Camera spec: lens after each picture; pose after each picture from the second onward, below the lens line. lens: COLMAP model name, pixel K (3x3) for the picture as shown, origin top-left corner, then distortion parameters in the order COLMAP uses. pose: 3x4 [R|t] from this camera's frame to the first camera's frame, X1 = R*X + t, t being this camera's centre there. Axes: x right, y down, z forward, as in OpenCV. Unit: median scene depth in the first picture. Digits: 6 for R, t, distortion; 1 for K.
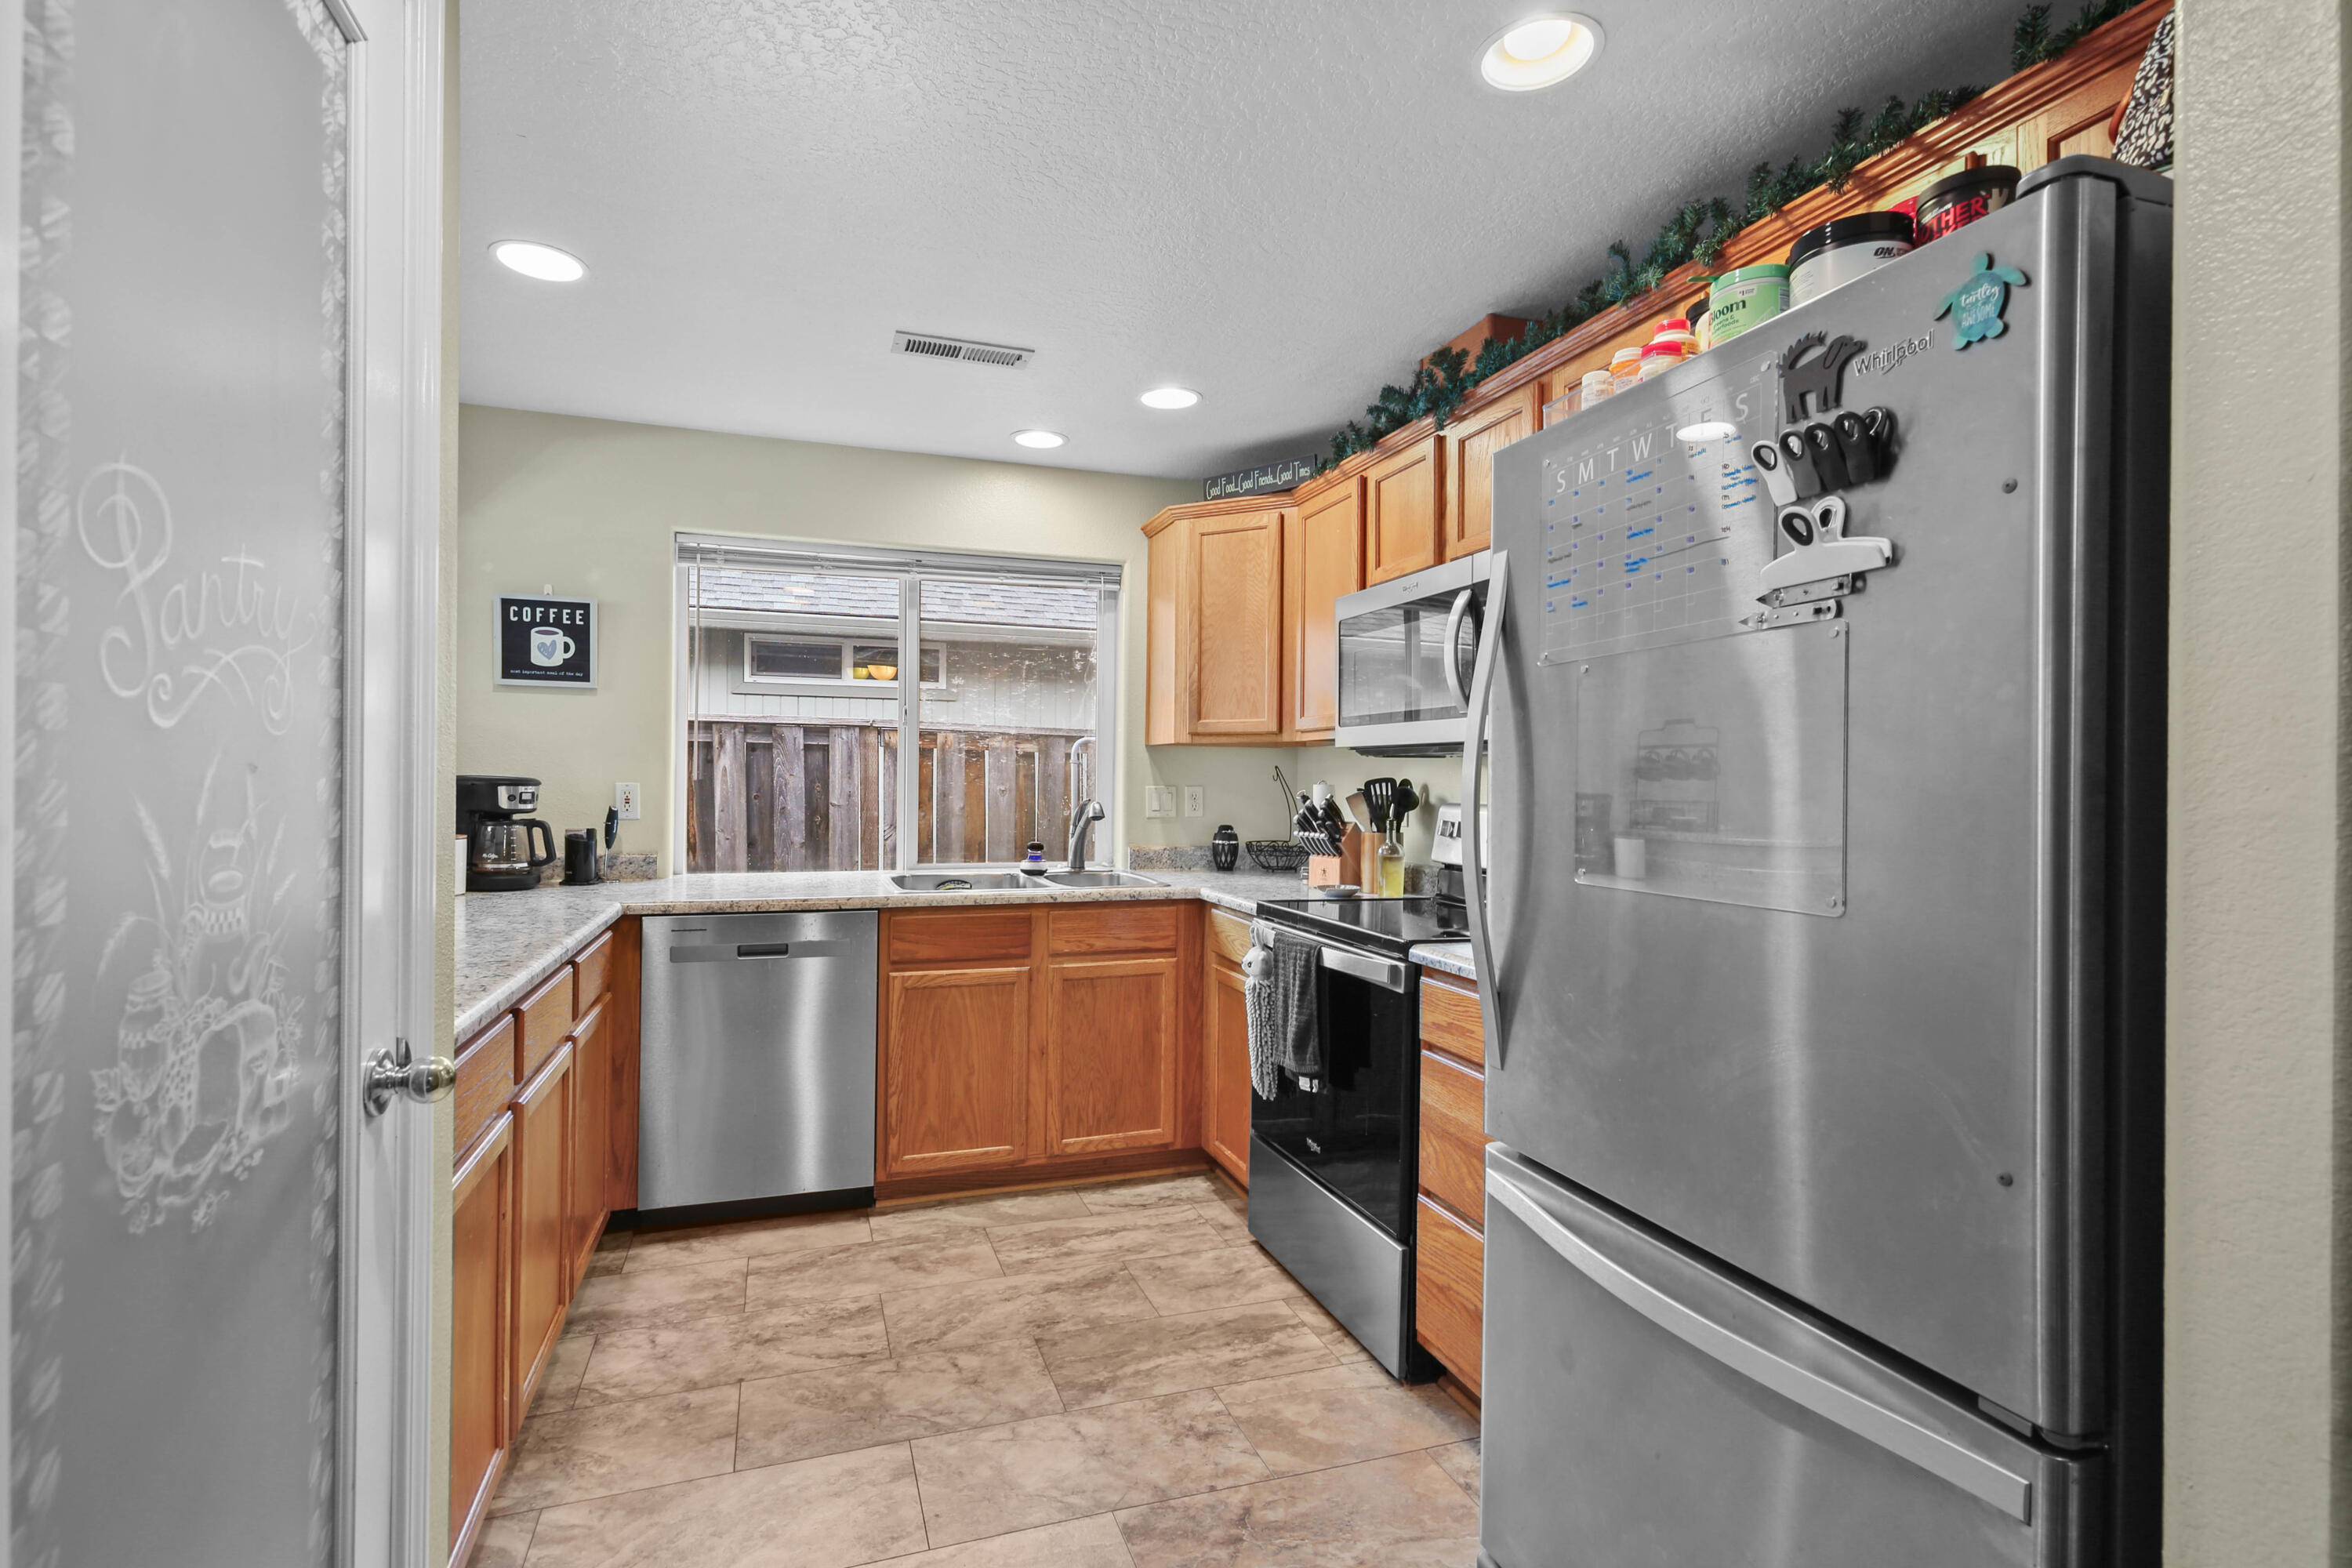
lens RADIAL K [[1109.3, 0, 1153.3], [0, 1109.3, 793.6], [0, 0, 1]] dist [0.003884, -0.000873]
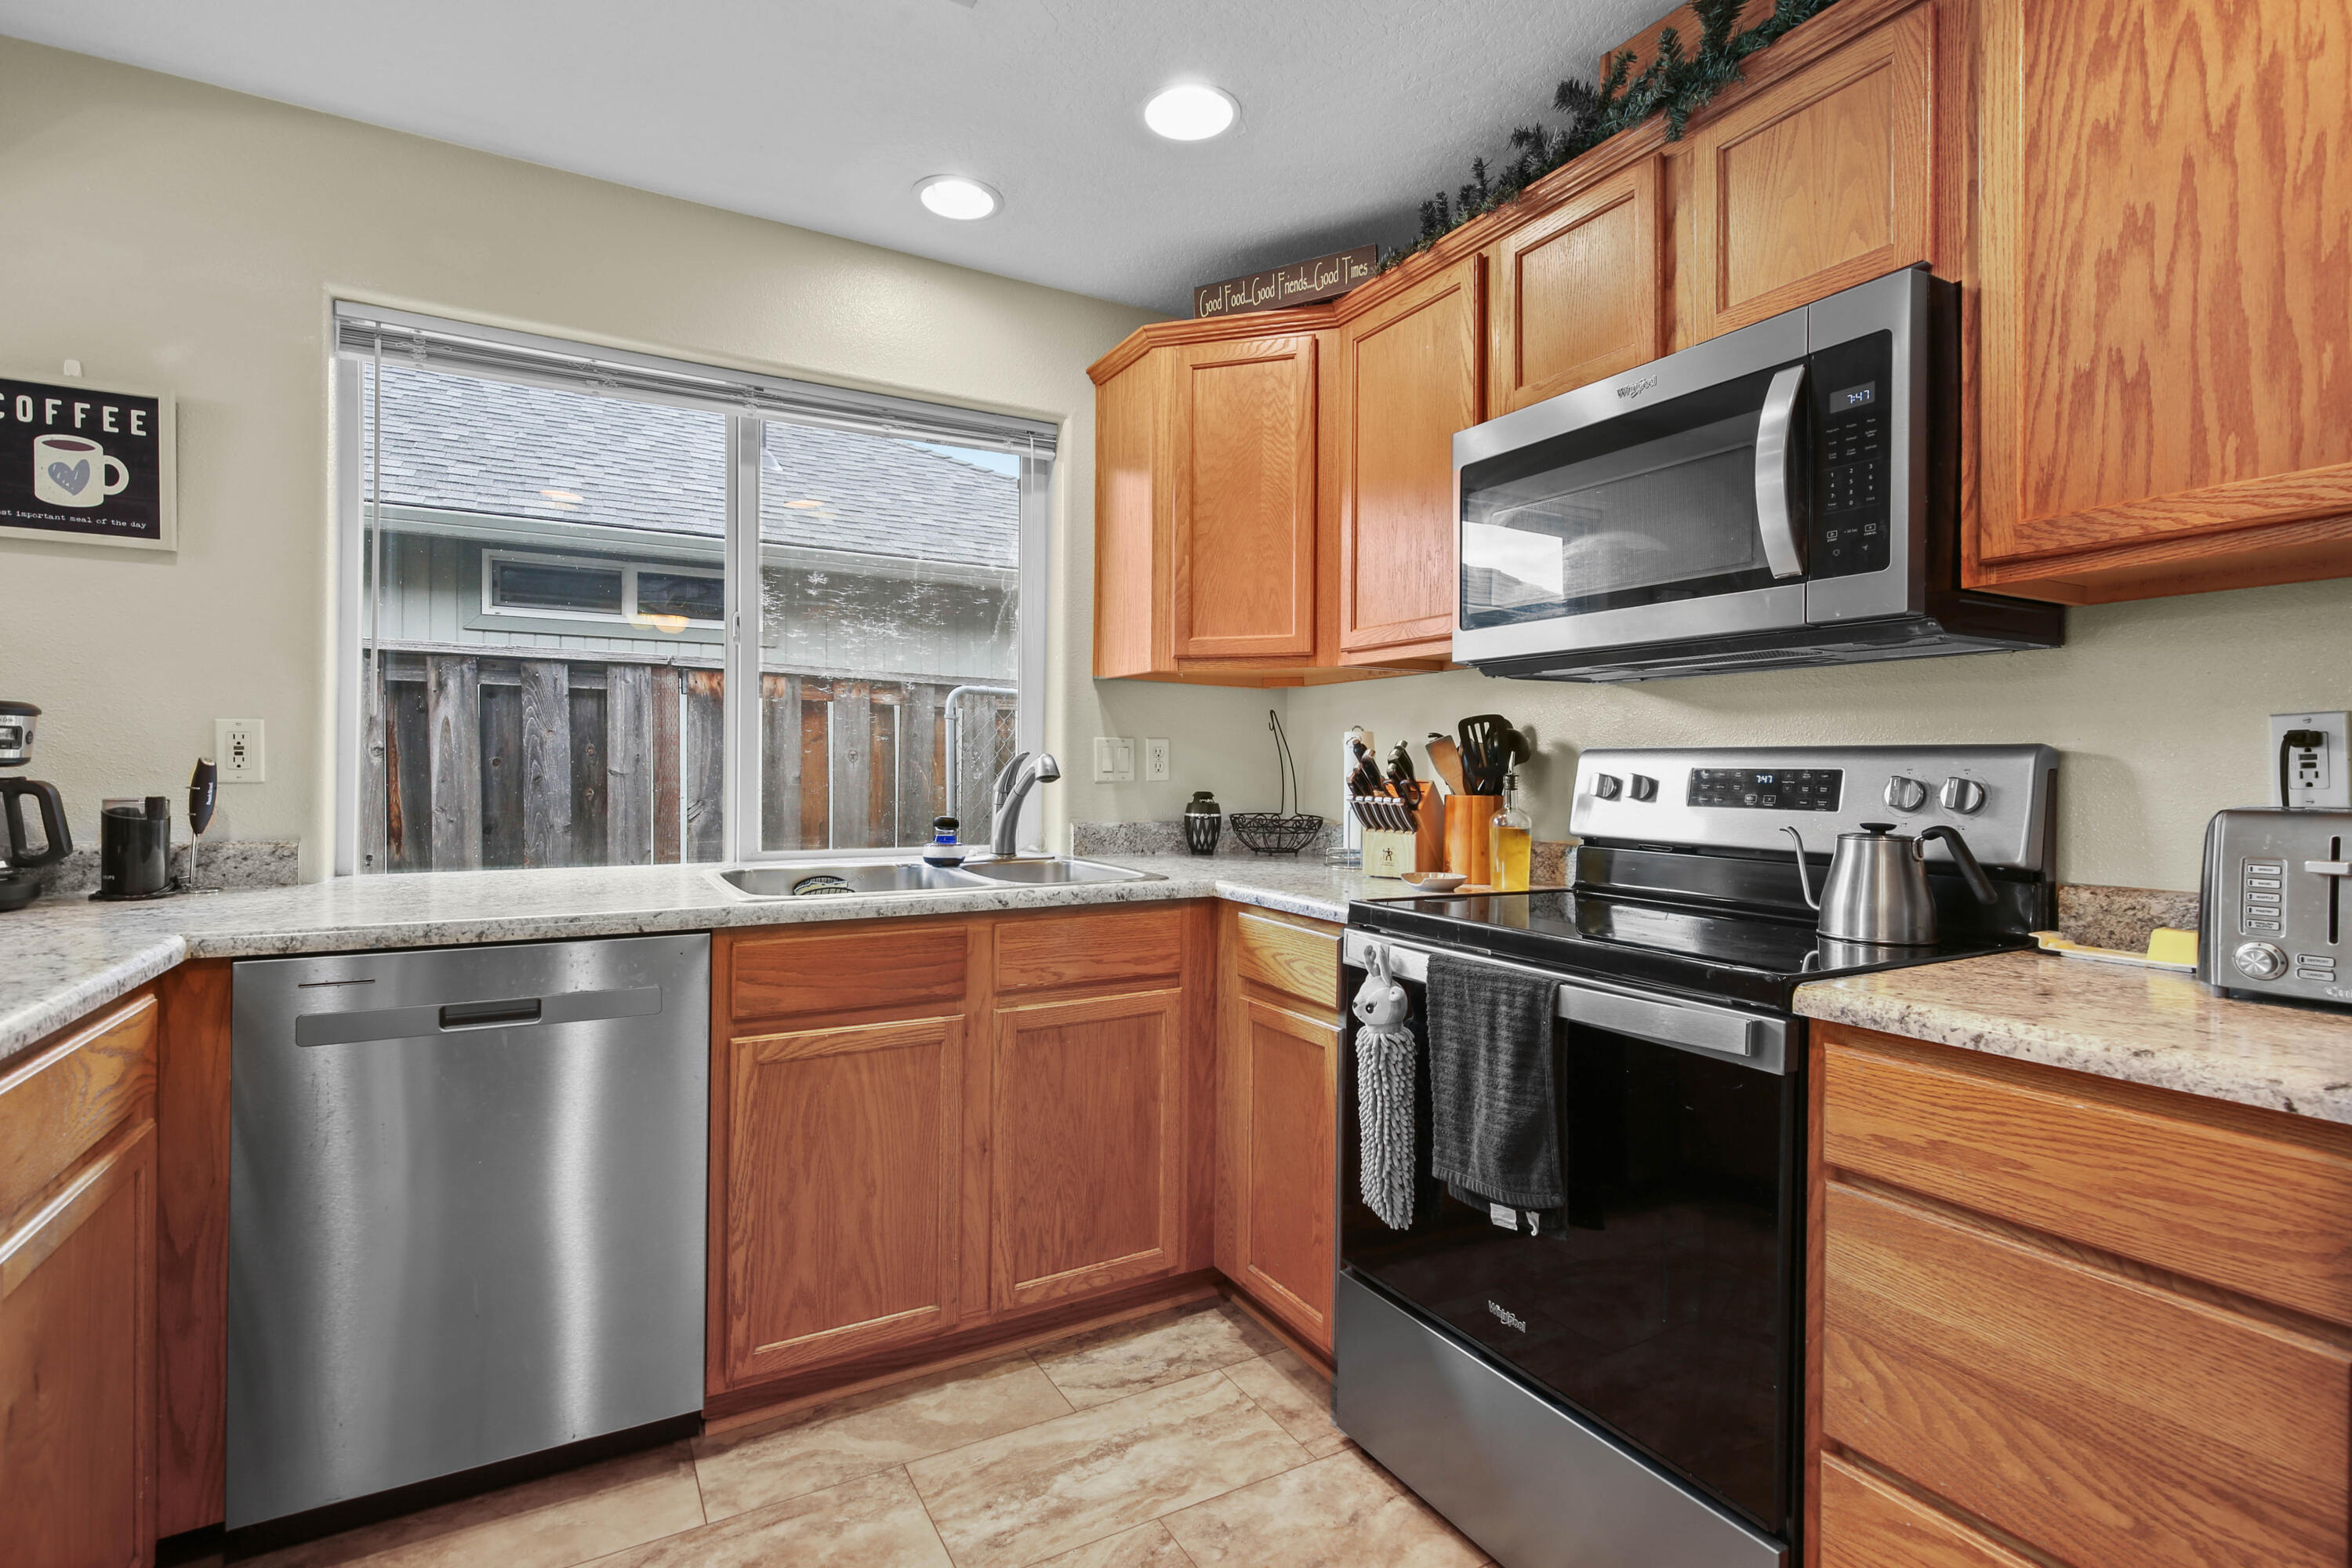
lens RADIAL K [[1113.2, 0, 1166.7], [0, 1113.2, 777.5], [0, 0, 1]] dist [0.003286, -0.001316]
pose [[0.982366, -0.003423, 0.186936, -0.112167], [0.003604, 0.999993, -0.000630, 0.023549], [-0.186932, 0.001292, 0.982372, 0.352023]]
